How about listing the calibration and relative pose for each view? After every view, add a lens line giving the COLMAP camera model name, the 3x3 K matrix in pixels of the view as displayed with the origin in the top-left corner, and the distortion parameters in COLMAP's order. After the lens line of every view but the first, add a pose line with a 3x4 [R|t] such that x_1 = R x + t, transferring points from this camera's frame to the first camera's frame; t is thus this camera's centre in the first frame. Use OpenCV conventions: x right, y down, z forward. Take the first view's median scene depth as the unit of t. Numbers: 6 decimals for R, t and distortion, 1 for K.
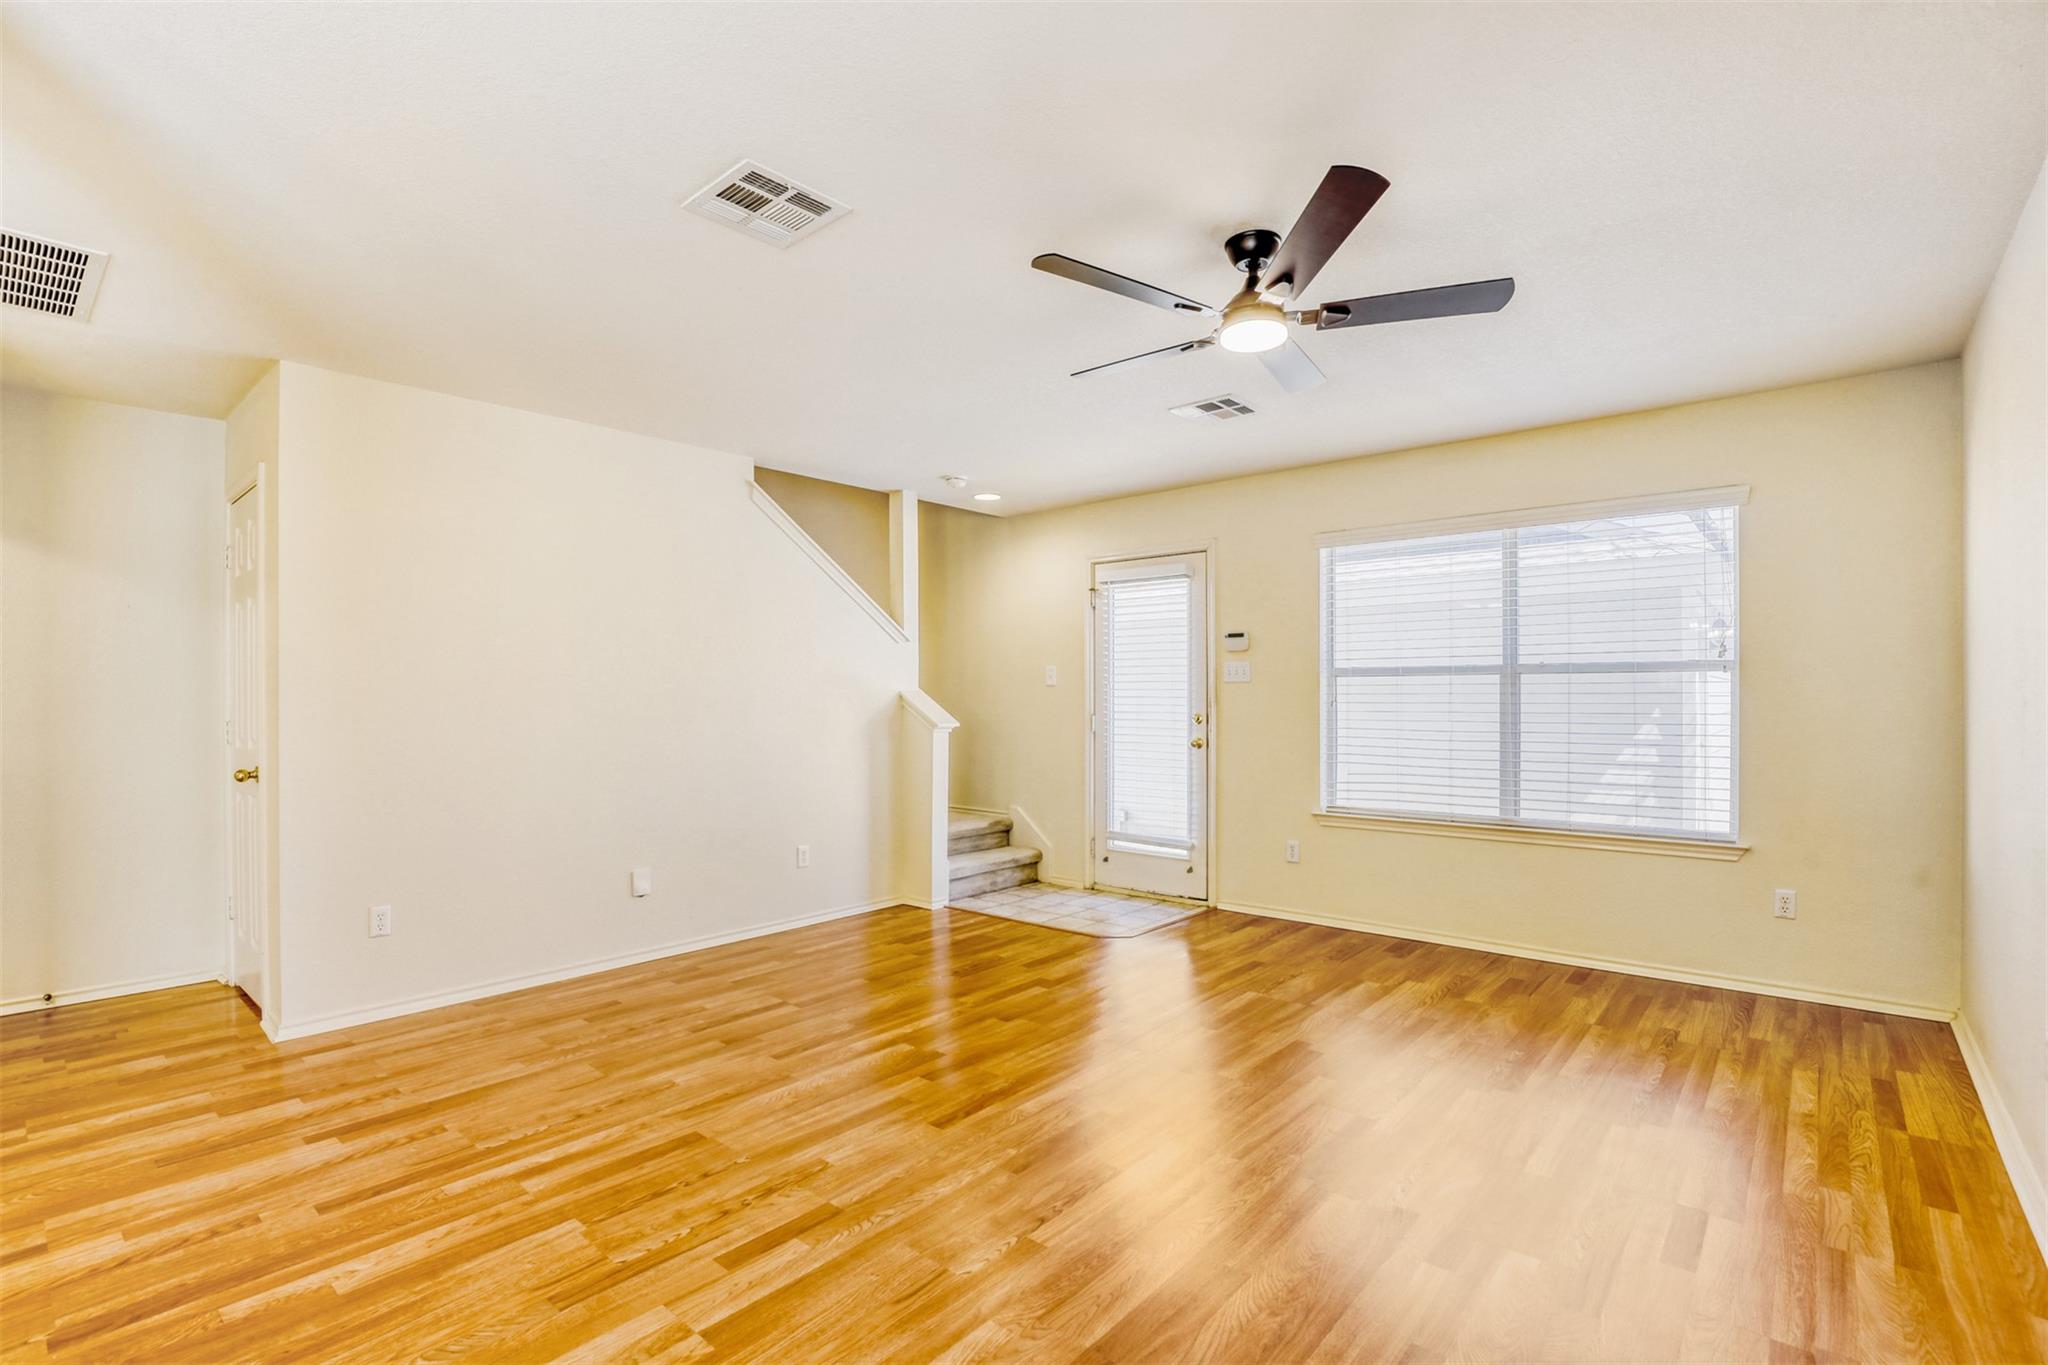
lens RADIAL K [[942.5, 0, 1027.6], [0, 942.5, 686.9], [0, 0, 1]] dist [-0.028260, 0.007181]
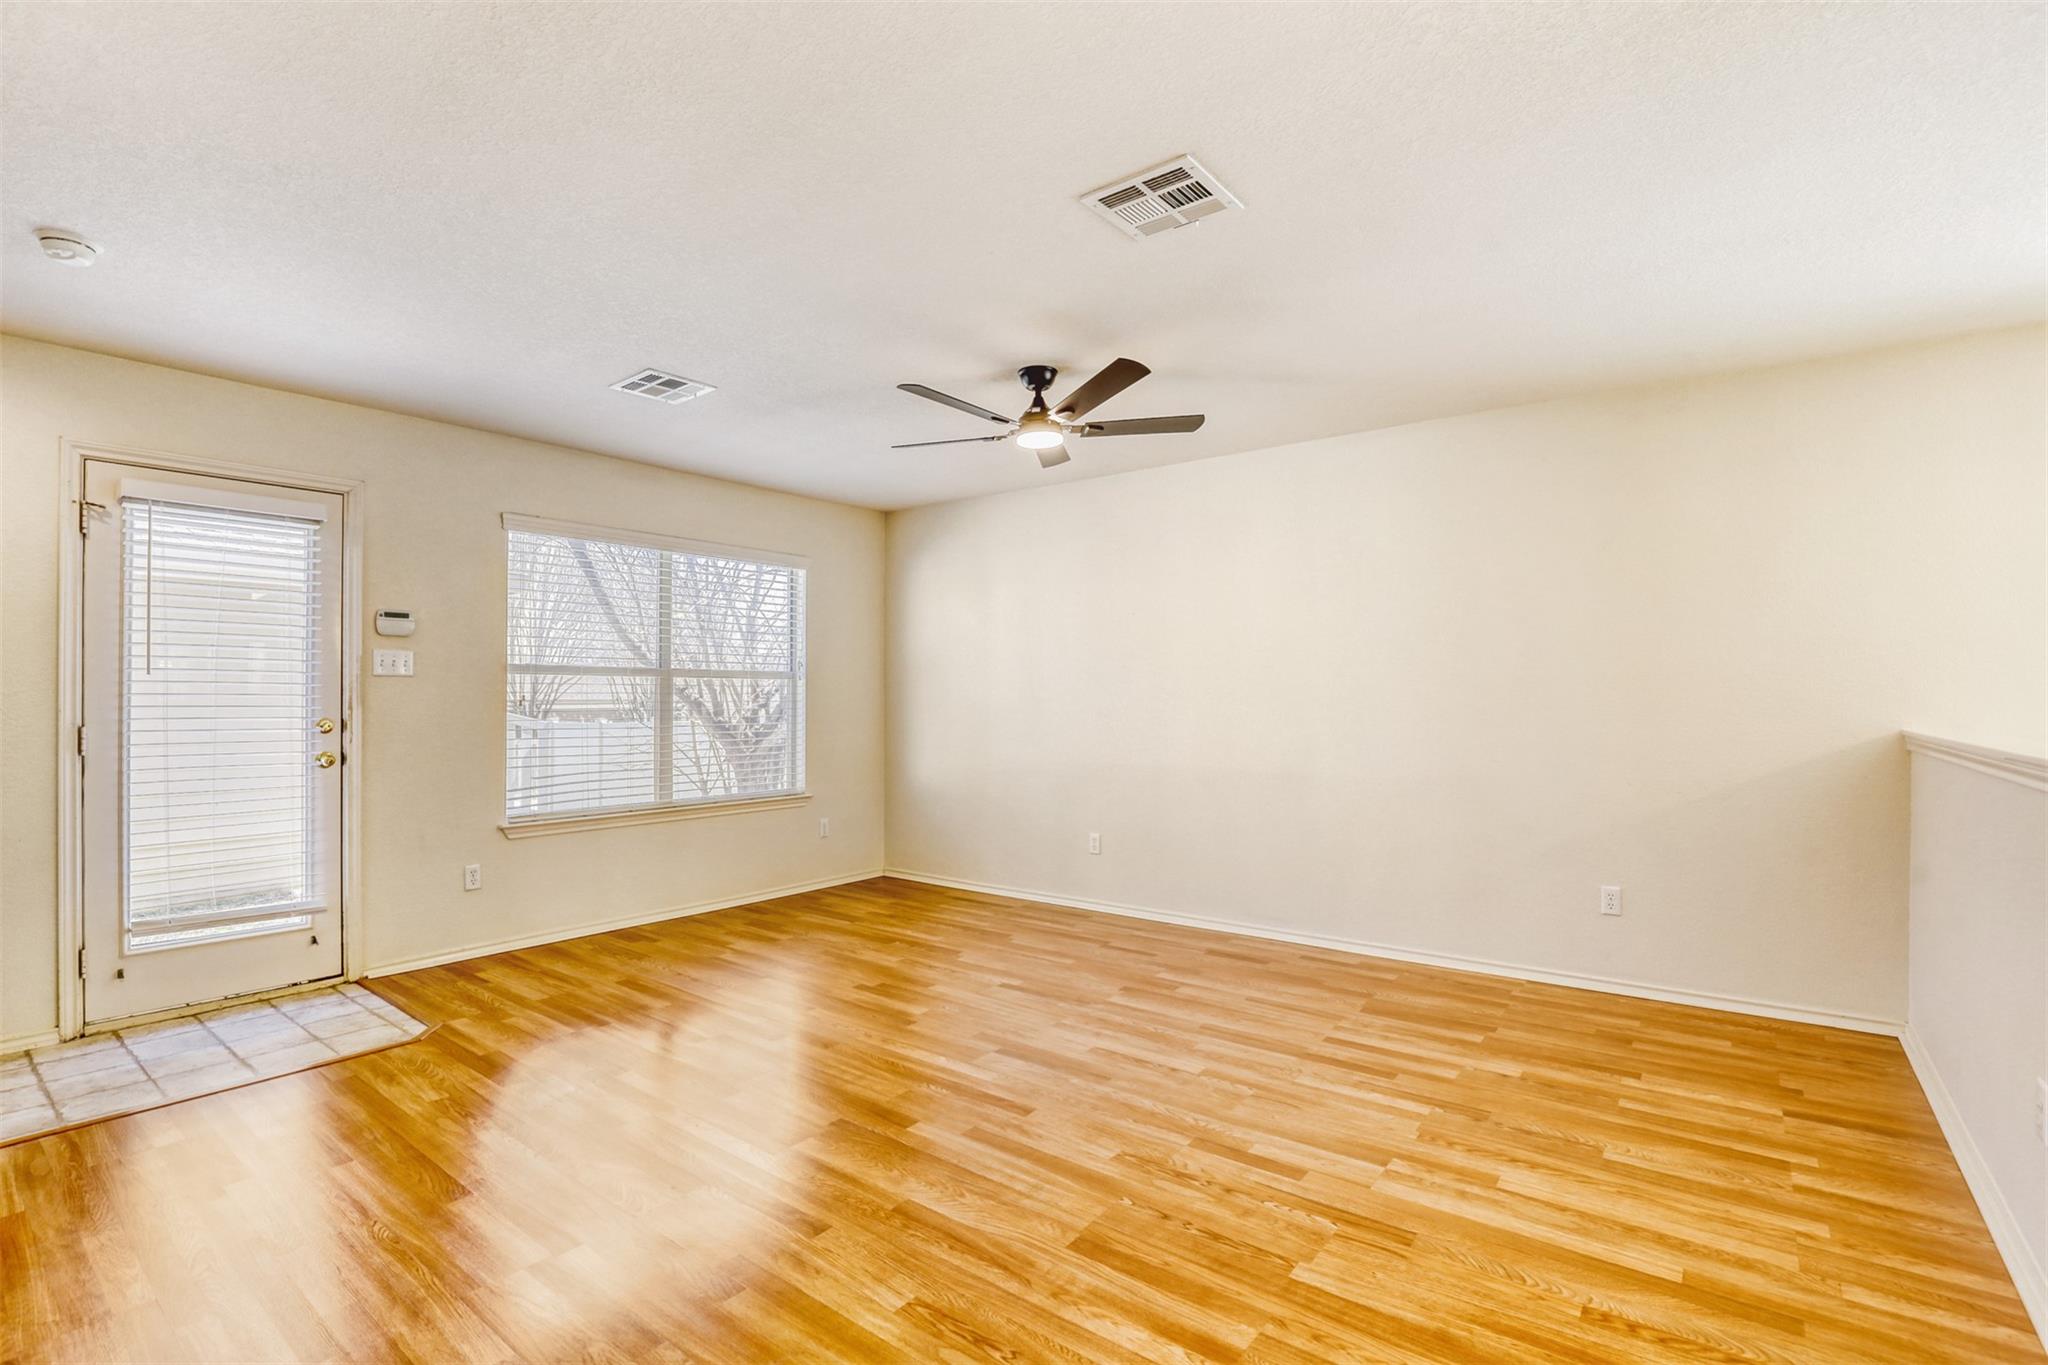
lens RADIAL K [[942.5, 0, 1003.5], [0, 942.5, 688.0], [0, 0, 1]] dist [-0.028260, 0.007181]
pose [[-0.040995, 0.013811, 0.999064, -0.739520], [-0.011566, 0.999831, -0.014296, 0.014056], [-0.999092, -0.012141, -0.040828, 0.708941]]
